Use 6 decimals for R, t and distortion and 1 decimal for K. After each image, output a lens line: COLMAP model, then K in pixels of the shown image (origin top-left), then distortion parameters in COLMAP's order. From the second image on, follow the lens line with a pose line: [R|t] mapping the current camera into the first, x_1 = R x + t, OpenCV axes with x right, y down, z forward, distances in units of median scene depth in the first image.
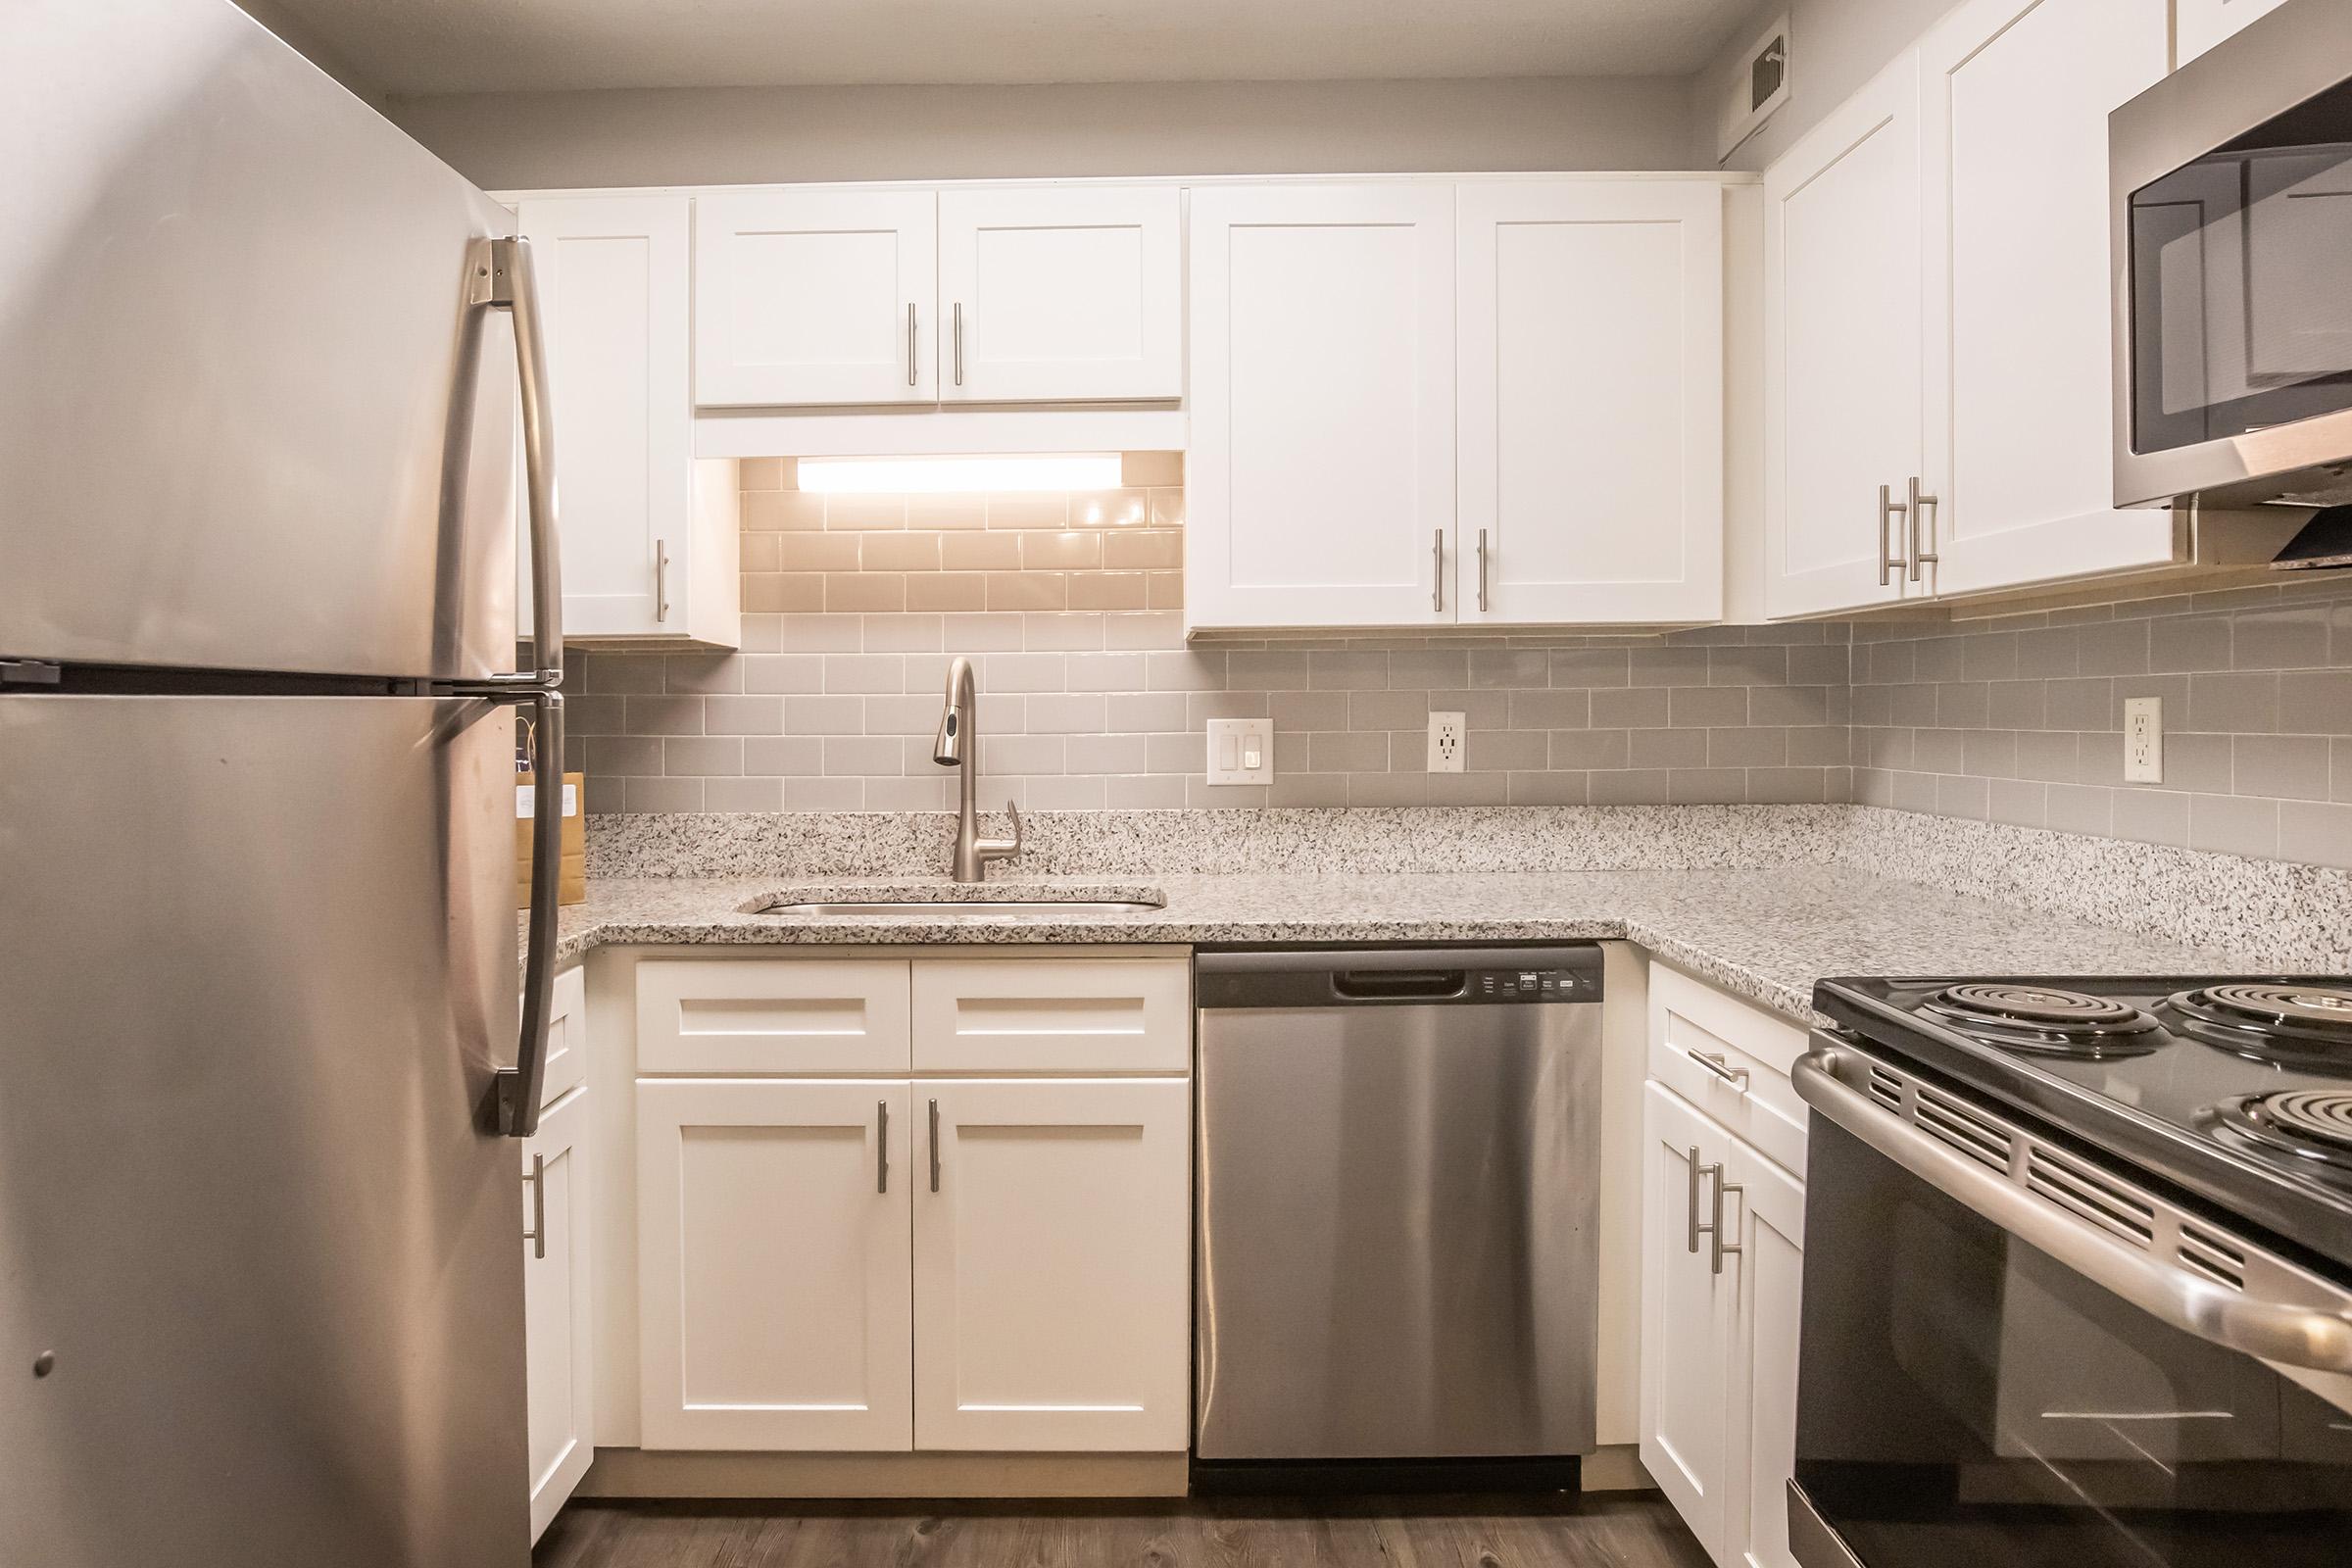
lens RADIAL K [[1869.2, 0, 1172.4], [0, 1869.2, 716.2], [0, 0, 1]] dist [-0.074920, 0.124376]
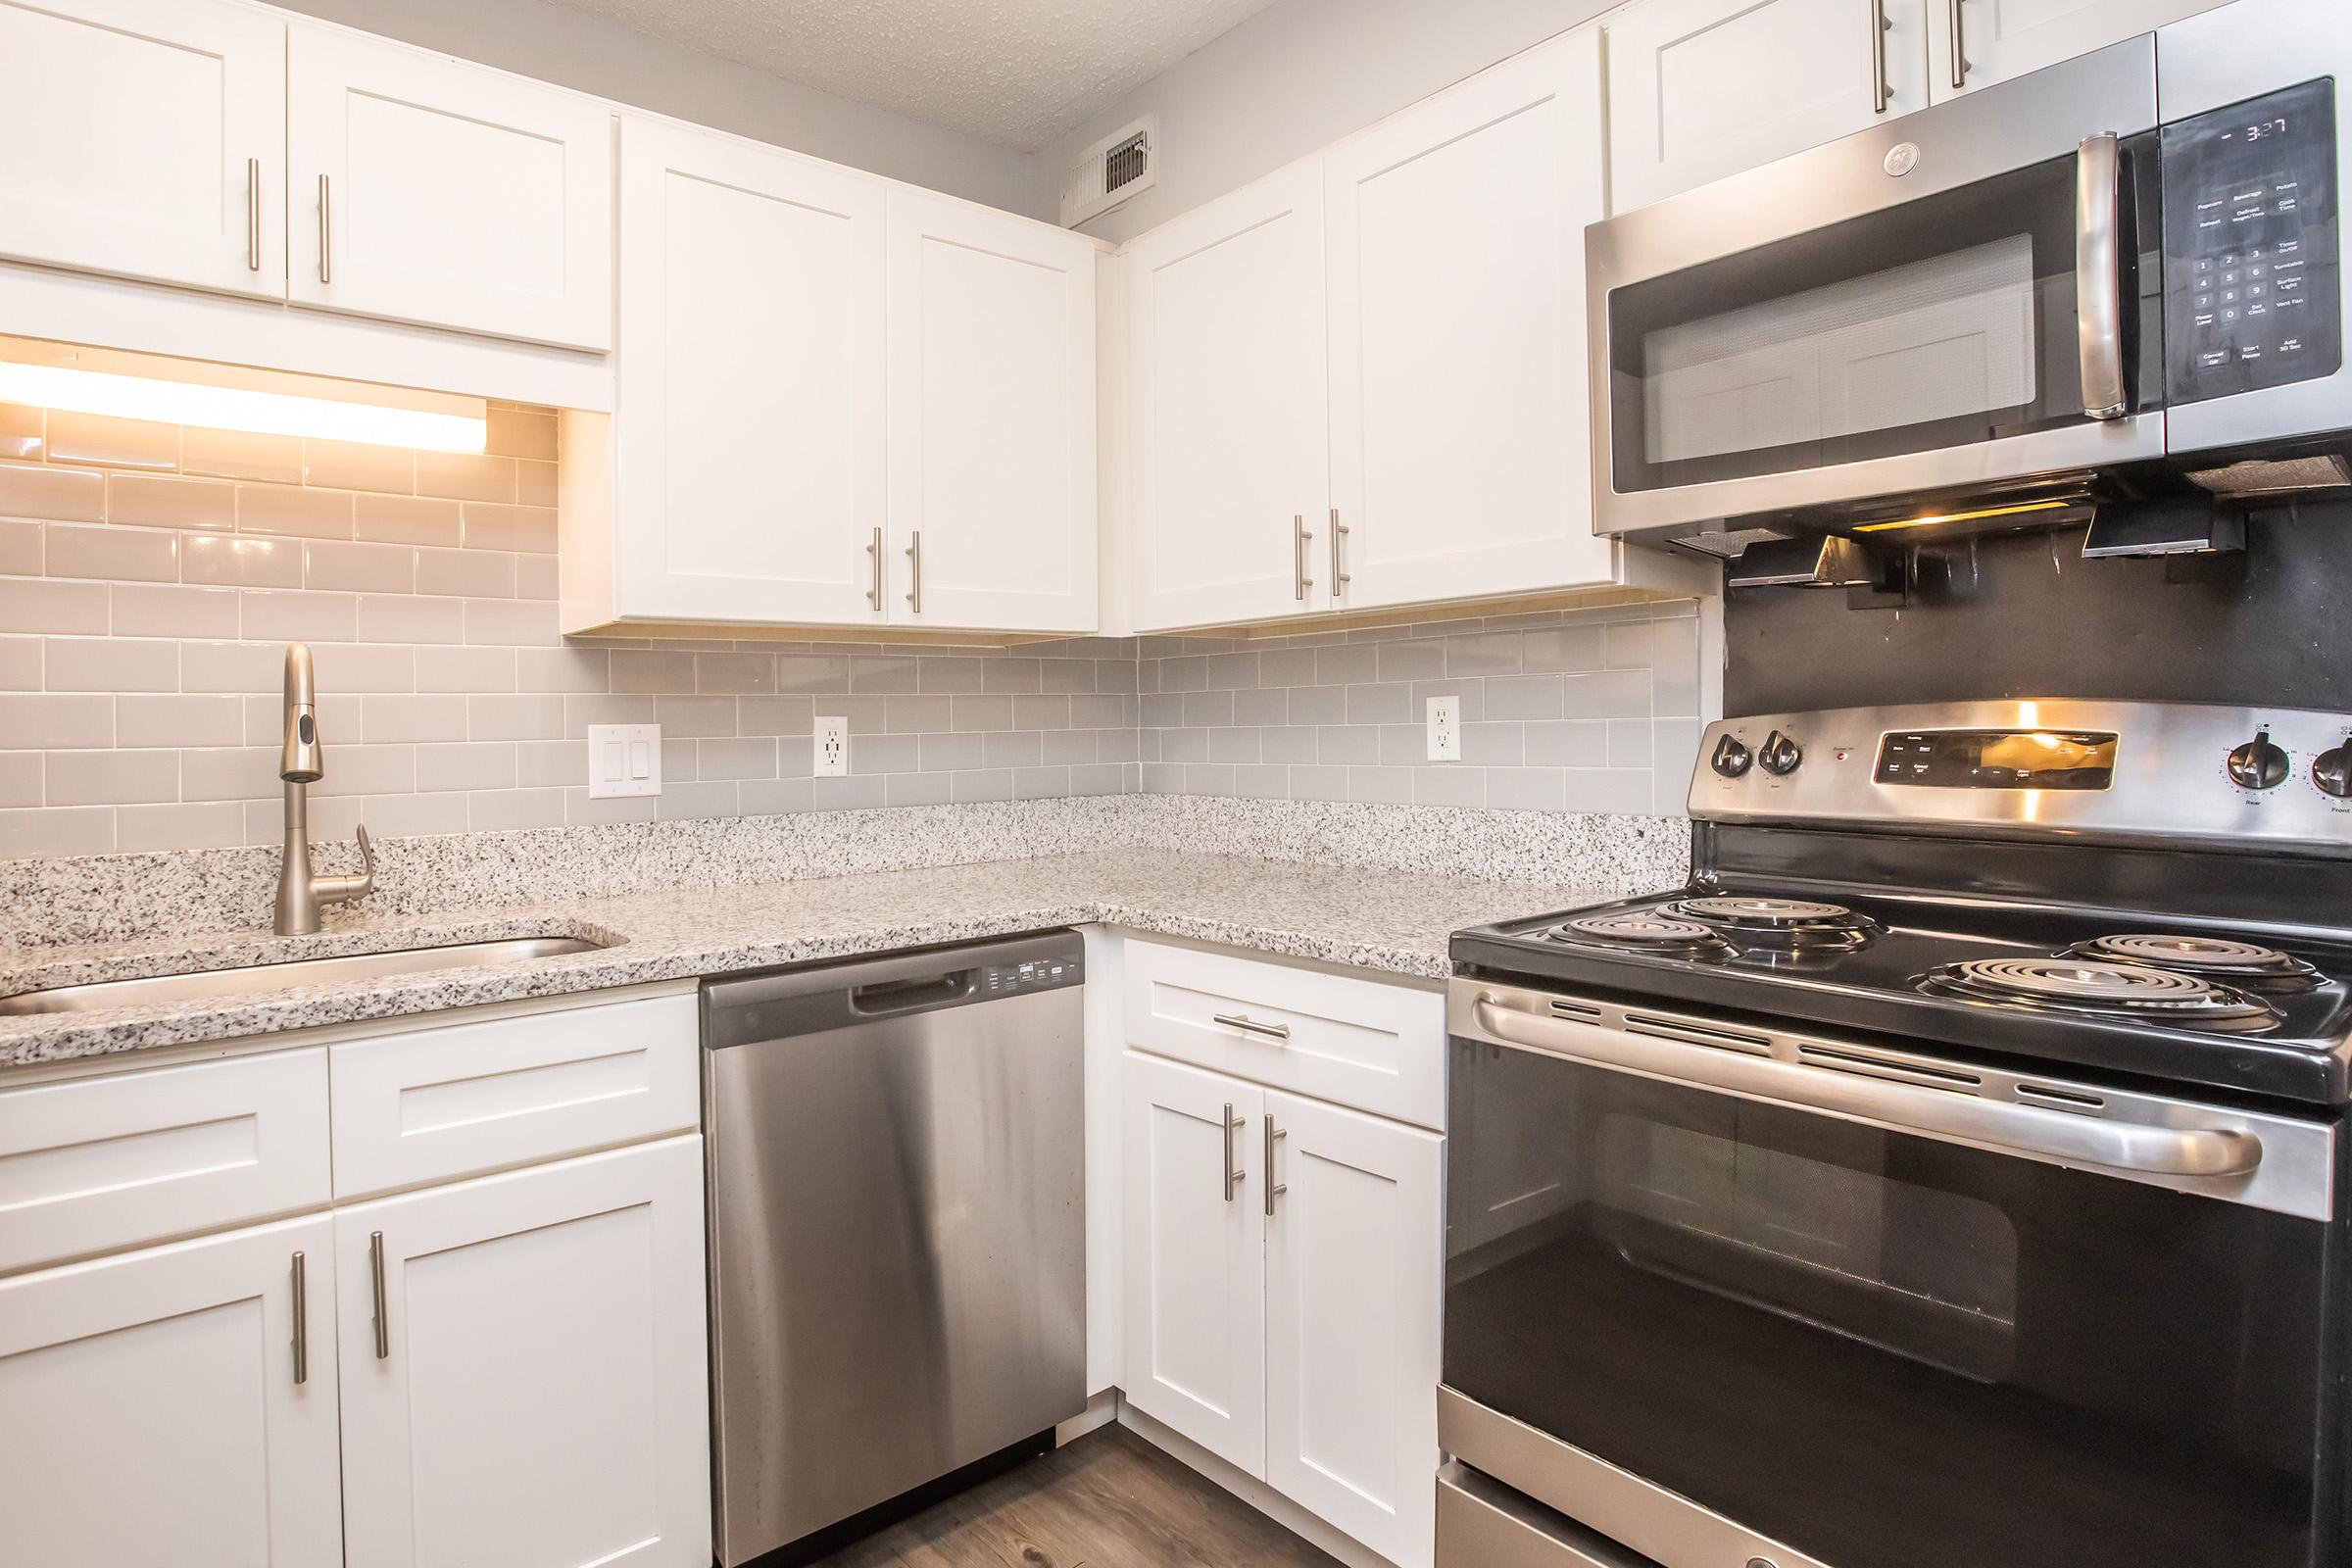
lens RADIAL K [[1376.1, 0, 1182.4], [0, 1376.1, 736.5], [0, 0, 1]] dist [-0.070265, 0.039336]
pose [[0.724692, -0.008863, 0.689016, -0.245182], [0.019002, 0.999794, -0.007126, 0.019164], [-0.688811, 0.018257, 0.724711, 0.370468]]
